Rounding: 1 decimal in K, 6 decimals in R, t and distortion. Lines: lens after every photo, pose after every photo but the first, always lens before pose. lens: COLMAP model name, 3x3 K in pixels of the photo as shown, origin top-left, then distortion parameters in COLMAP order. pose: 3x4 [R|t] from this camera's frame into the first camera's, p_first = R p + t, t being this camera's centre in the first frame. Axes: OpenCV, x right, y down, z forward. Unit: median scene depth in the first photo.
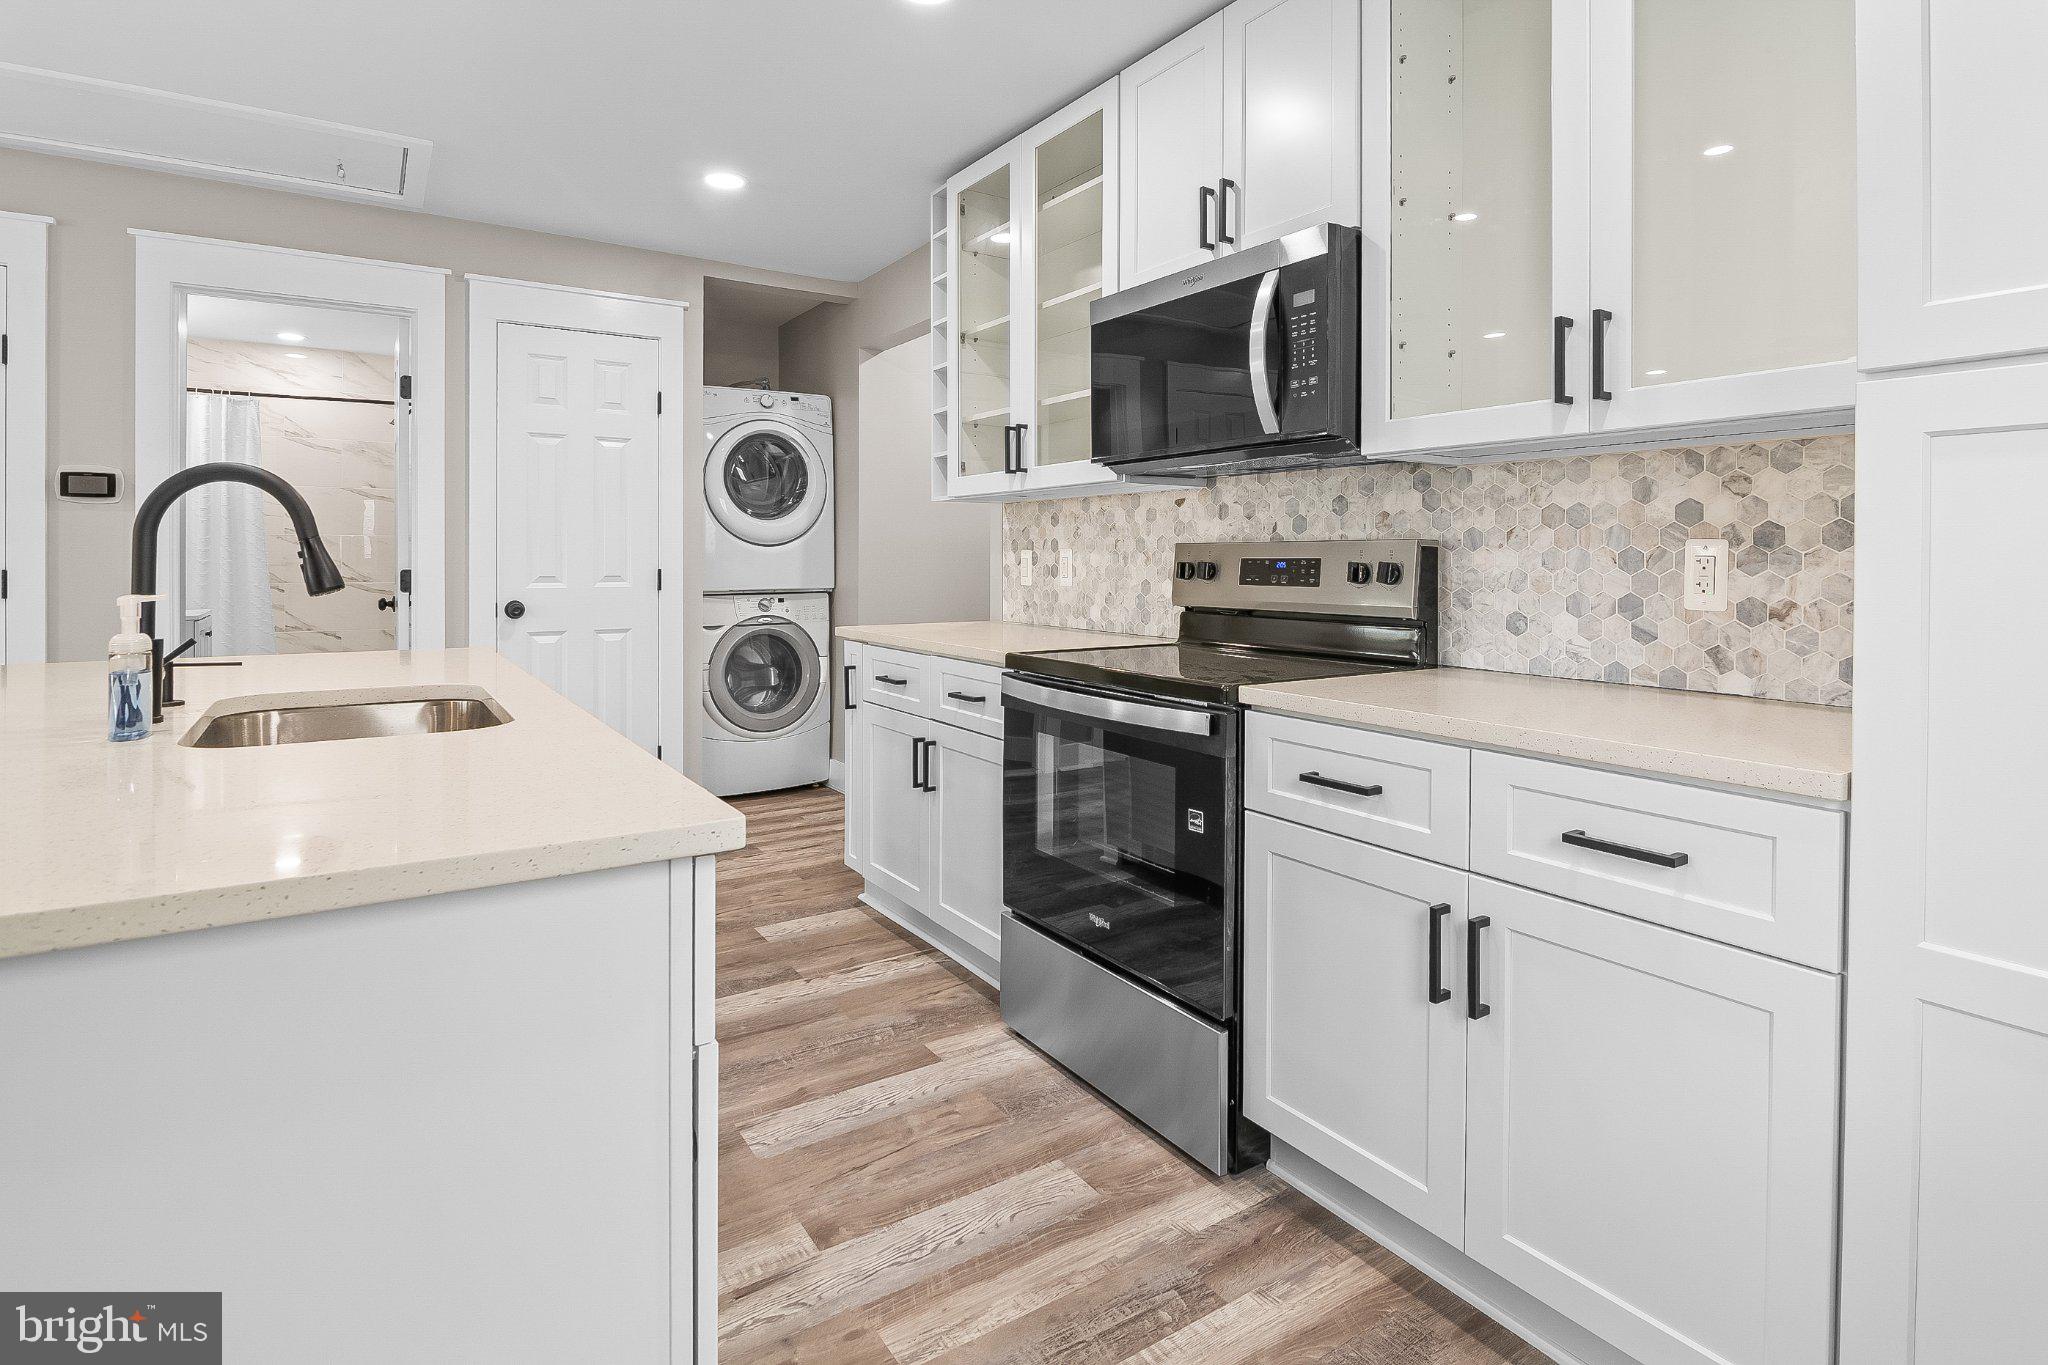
lens RADIAL K [[1033.2, 0, 1032.2], [0, 1033.2, 567.1], [0, 0, 1]] dist [-0.009794, -0.000278]
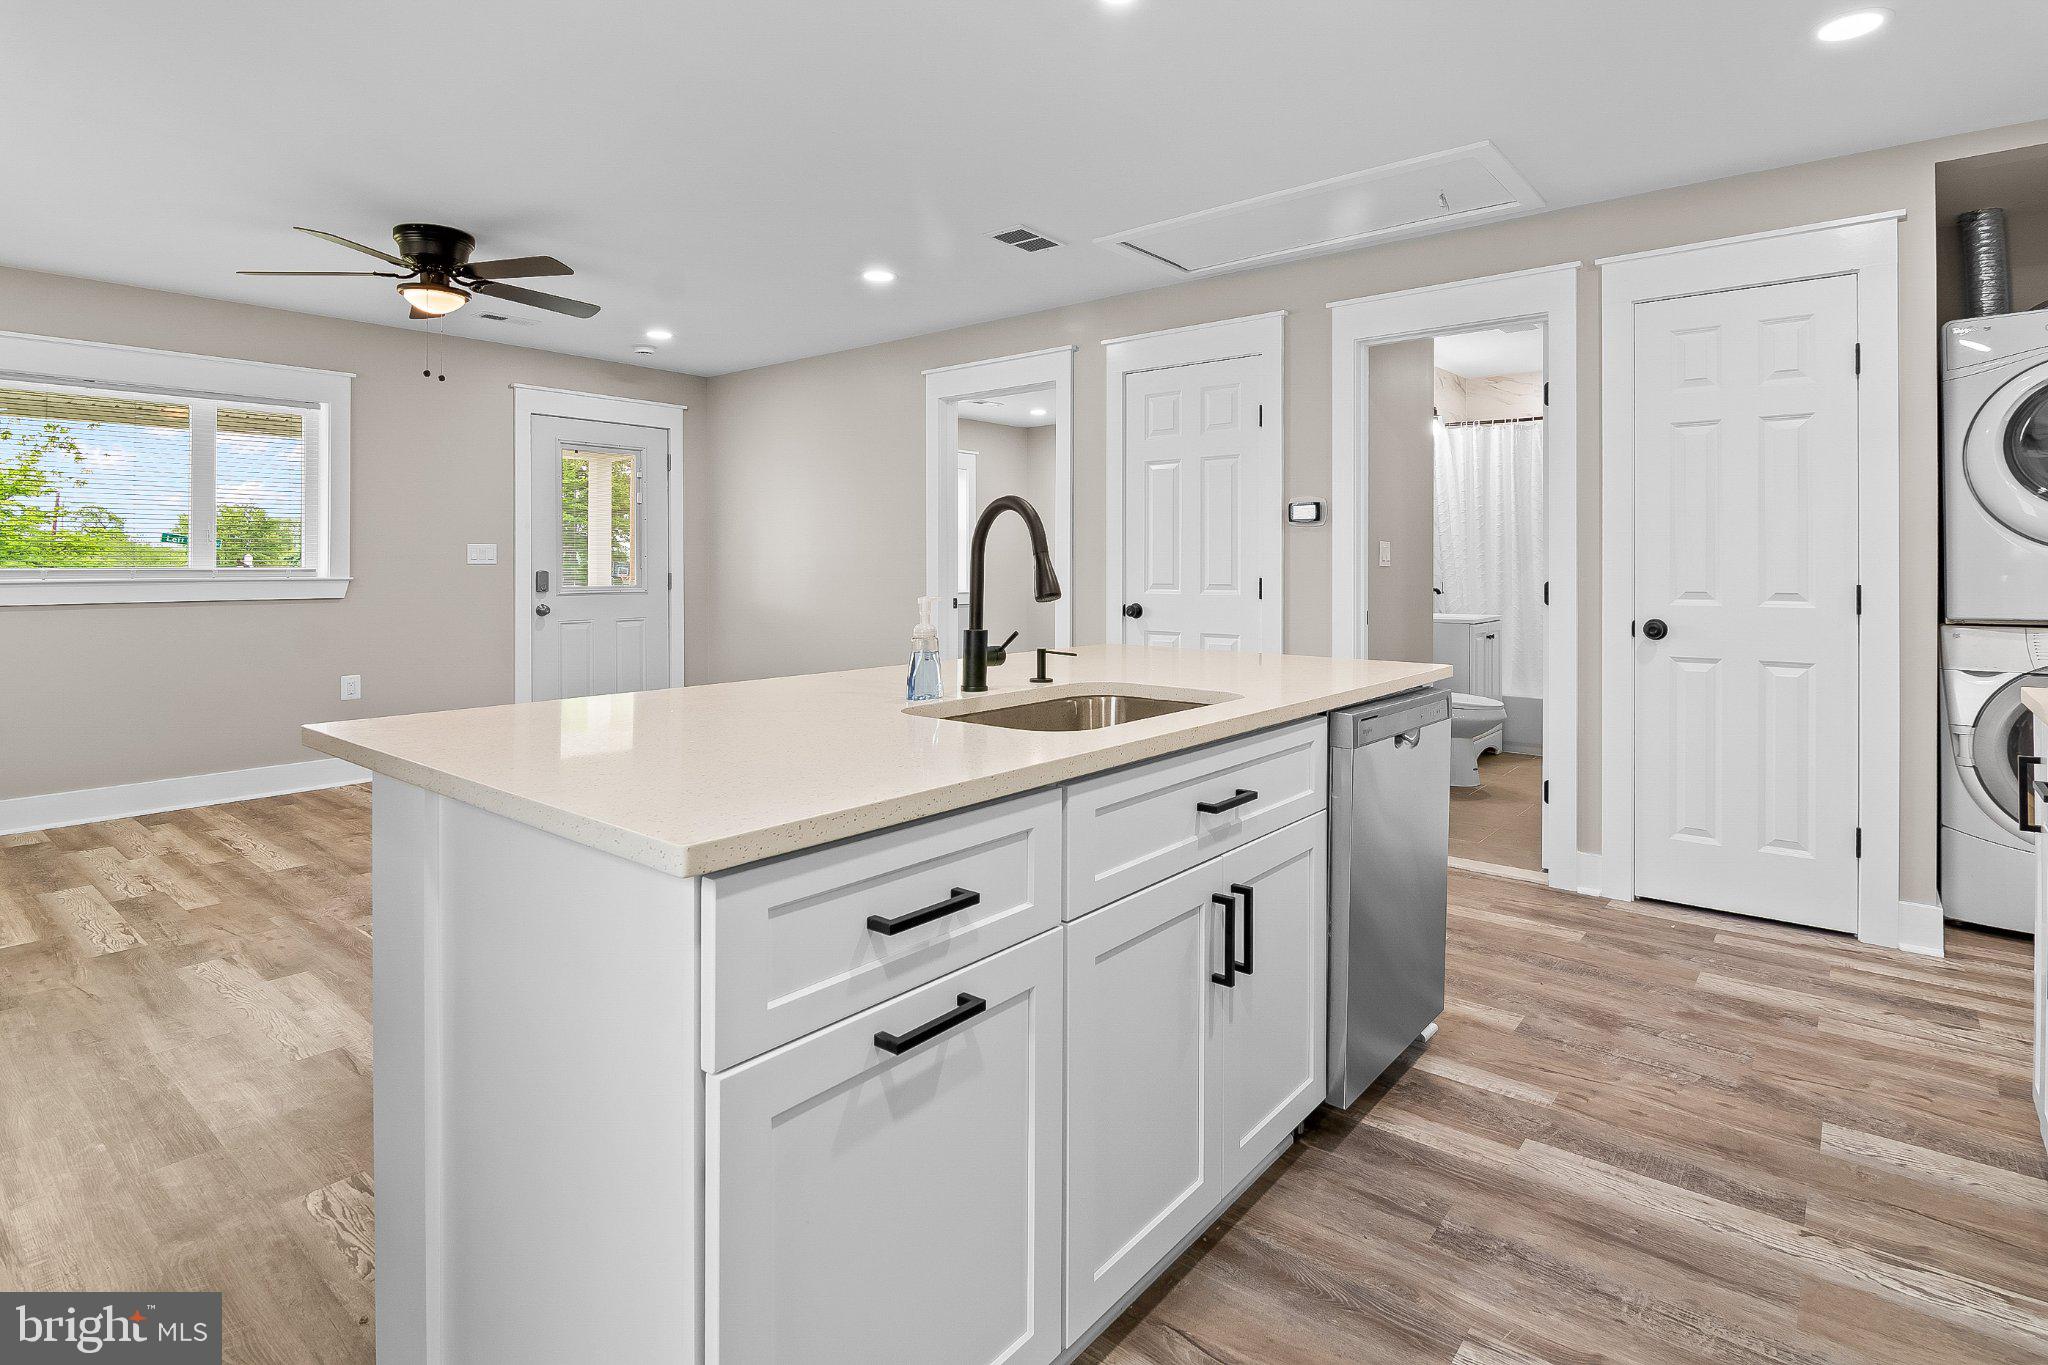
lens RADIAL K [[1033.2, 0, 1032.2], [0, 1033.2, 567.1], [0, 0, 1]] dist [-0.009794, -0.000278]
pose [[0.296245, -0.001916, -0.955110, 0.262256], [-0.008310, 0.999955, -0.004584, -0.004608], [0.955076, 0.009294, 0.296216, 0.374450]]
